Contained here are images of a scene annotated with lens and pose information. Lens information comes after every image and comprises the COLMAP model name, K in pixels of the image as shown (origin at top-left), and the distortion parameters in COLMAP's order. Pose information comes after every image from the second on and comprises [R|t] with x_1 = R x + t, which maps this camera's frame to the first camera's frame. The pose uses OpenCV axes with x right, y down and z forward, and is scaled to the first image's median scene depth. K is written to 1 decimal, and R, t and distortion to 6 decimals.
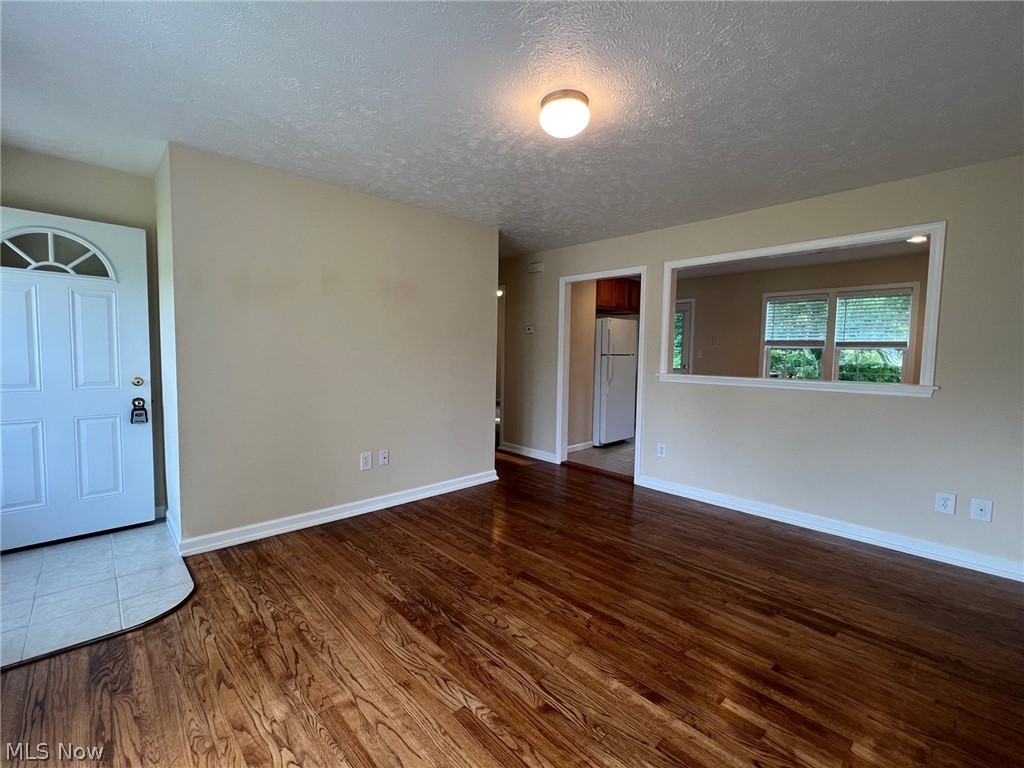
lens RADIAL K [[450.6, 0, 517.5], [0, 450.6, 376.3], [0, 0, 1]] dist [-0.001023, 0.000253]
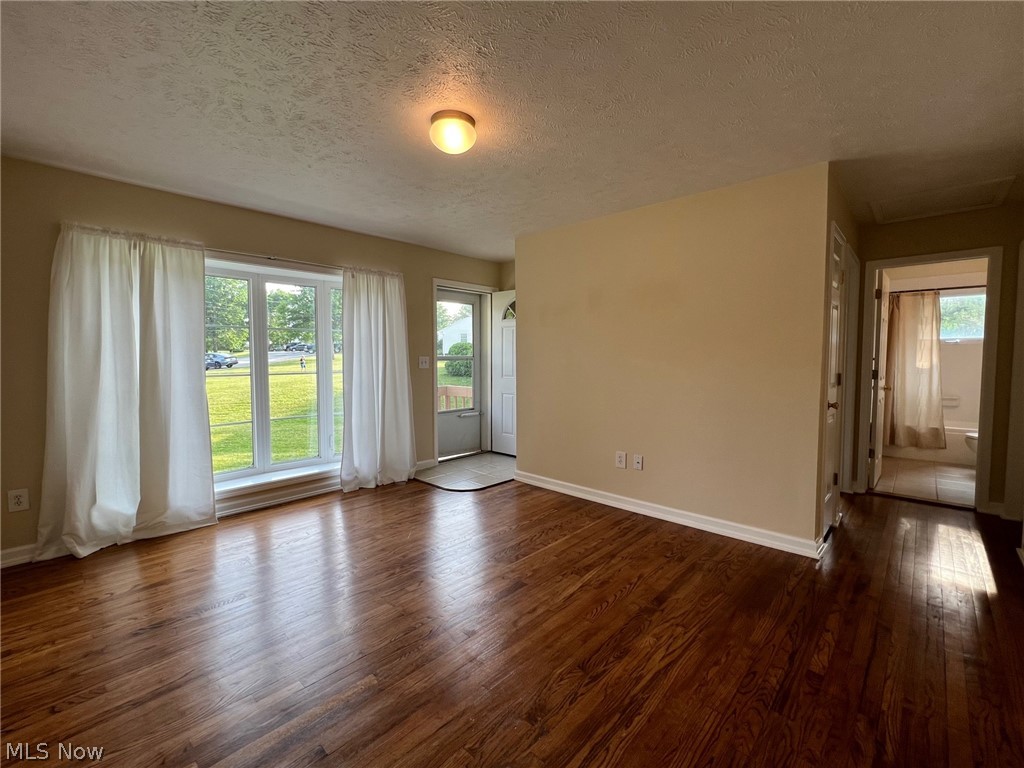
lens RADIAL K [[450.6, 0, 513.3], [0, 450.6, 390.8], [0, 0, 1]] dist [-0.001023, 0.000253]
pose [[0.039356, 0.058751, -0.997497, 0.863875], [-0.055166, 0.996875, 0.056537, -0.030591], [0.997701, 0.052803, 0.042474, 0.822732]]
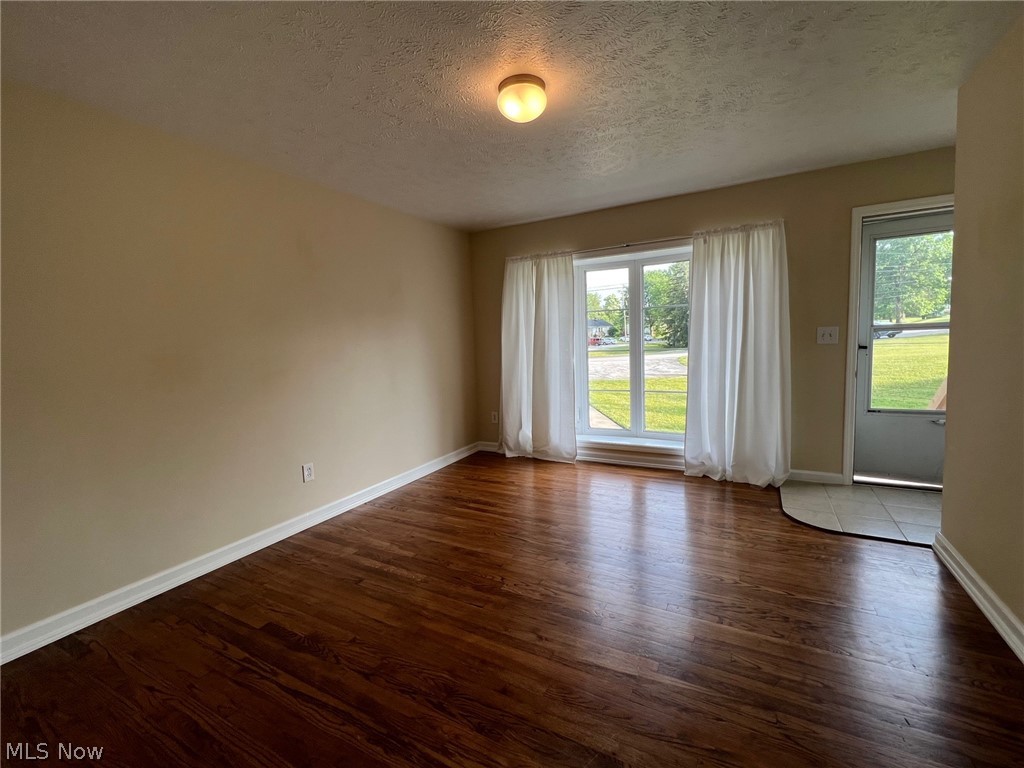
lens RADIAL K [[450.6, 0, 496.9], [0, 450.6, 376.2], [0, 0, 1]] dist [-0.001023, 0.000253]
pose [[-0.966348, 0.038439, -0.254350, 0.322614], [0.005156, 0.991468, 0.130248, -0.072720], [0.257187, 0.124554, -0.958301, 1.476926]]
